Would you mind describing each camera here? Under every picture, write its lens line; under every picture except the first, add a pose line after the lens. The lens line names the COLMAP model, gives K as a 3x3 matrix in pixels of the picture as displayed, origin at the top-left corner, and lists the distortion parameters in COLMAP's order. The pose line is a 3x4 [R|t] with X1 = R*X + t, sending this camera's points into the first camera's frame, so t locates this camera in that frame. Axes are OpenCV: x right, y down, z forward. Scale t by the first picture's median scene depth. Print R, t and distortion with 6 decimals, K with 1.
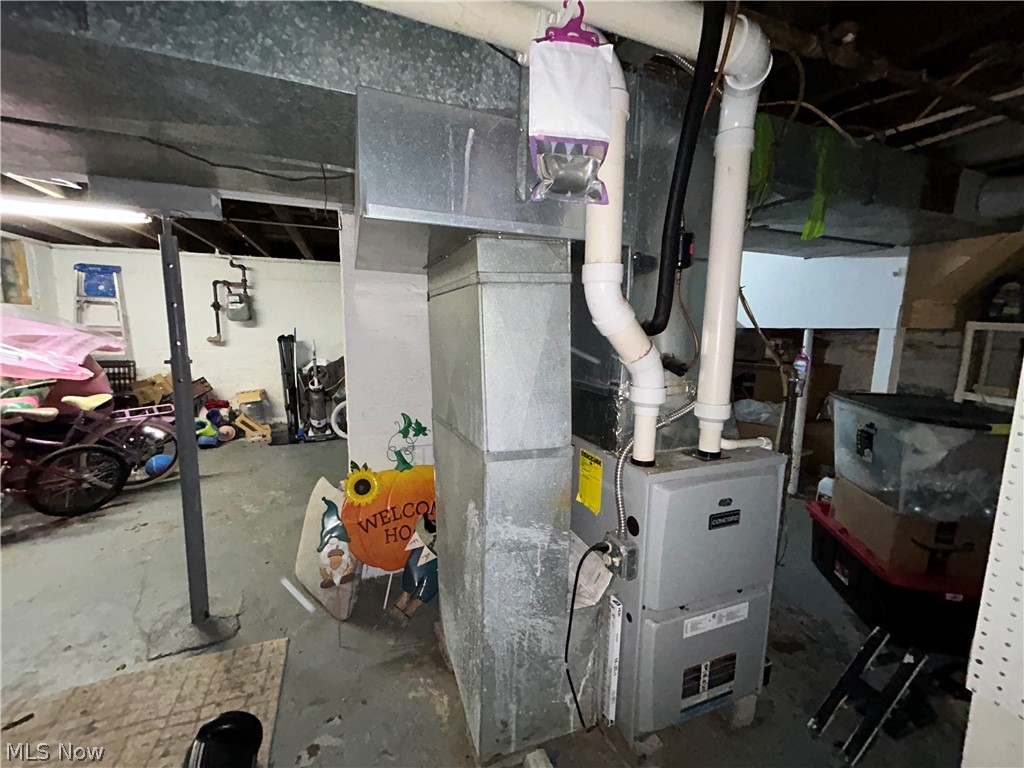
lens RADIAL K [[417.2, 0, 512.4], [0, 417.2, 383.6], [0, 0, 1]] dist [-0.001659, 0.001689]
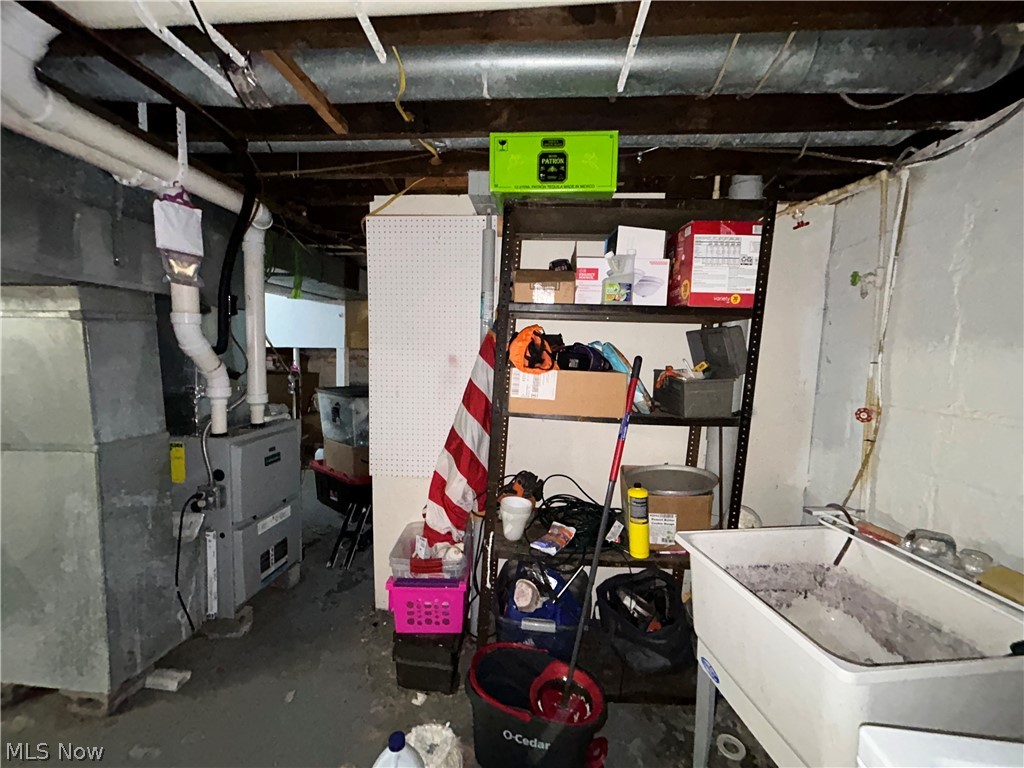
lens RADIAL K [[417.2, 0, 507.7], [0, 417.2, 382.7], [0, 0, 1]] dist [-0.001659, 0.001689]
pose [[0.456688, -0.072130, 0.886698, -0.554176], [0.105876, 0.994031, 0.026331, 0.061623], [-0.883304, 0.081855, 0.461599, -0.686985]]
